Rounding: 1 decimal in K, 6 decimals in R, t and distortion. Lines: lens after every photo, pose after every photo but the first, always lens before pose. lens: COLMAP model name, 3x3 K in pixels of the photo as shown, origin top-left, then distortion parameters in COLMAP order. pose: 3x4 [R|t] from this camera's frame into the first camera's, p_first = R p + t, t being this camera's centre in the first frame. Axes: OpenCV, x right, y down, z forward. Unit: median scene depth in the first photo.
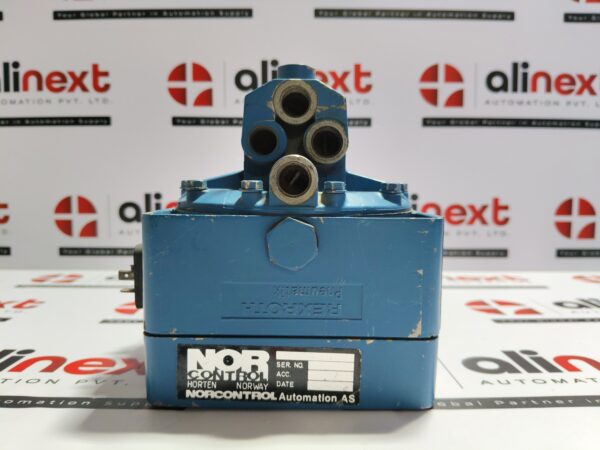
lens RADIAL K [[473.4, 0, 311.4], [0, 473.4, 229.9], [0, 0, 1]] dist [-0.041483, -0.049335]
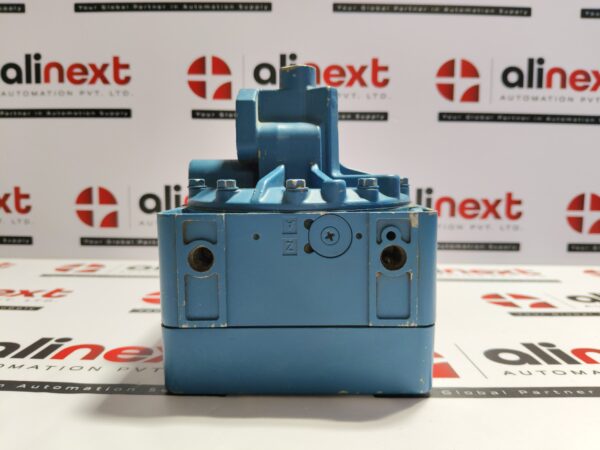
lens RADIAL K [[473.4, 0, 309.1], [0, 473.4, 231.4], [0, 0, 1]] dist [-0.041483, -0.049335]
pose [[0.999911, 0.009584, -0.009293, -0.030792], [-0.009340, 0.999619, 0.025981, -0.006524], [0.009539, -0.025892, 0.999619, -0.019446]]
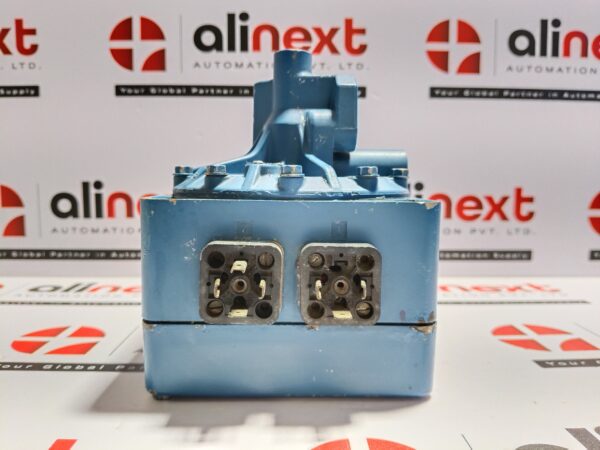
lens RADIAL K [[473.4, 0, 311.2], [0, 473.4, 230.6], [0, 0, 1]] dist [-0.041483, -0.049335]
pose [[0.999909, 0.000100, 0.013524, 0.024329], [-0.000491, 0.999582, 0.028921, -0.017646], [-0.013515, -0.028925, 0.999490, 0.202019]]
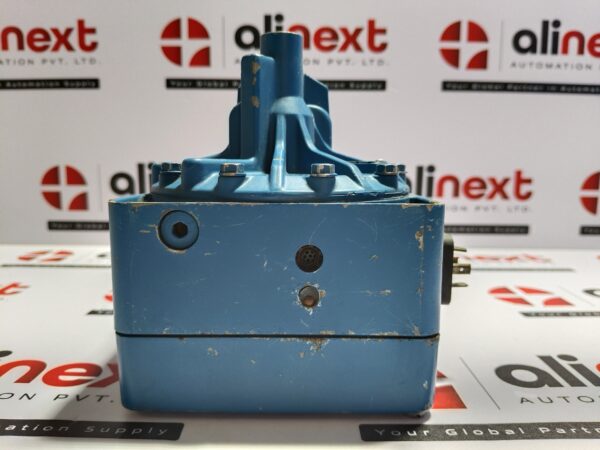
lens RADIAL K [[473.4, 0, 310.4], [0, 473.4, 230.6], [0, 0, 1]] dist [-0.041483, -0.049335]
pose [[0.999962, 0.007116, -0.005037, -0.011235], [-0.006659, 0.996312, 0.085541, -0.027345], [0.005627, -0.085504, 0.996322, 0.074895]]
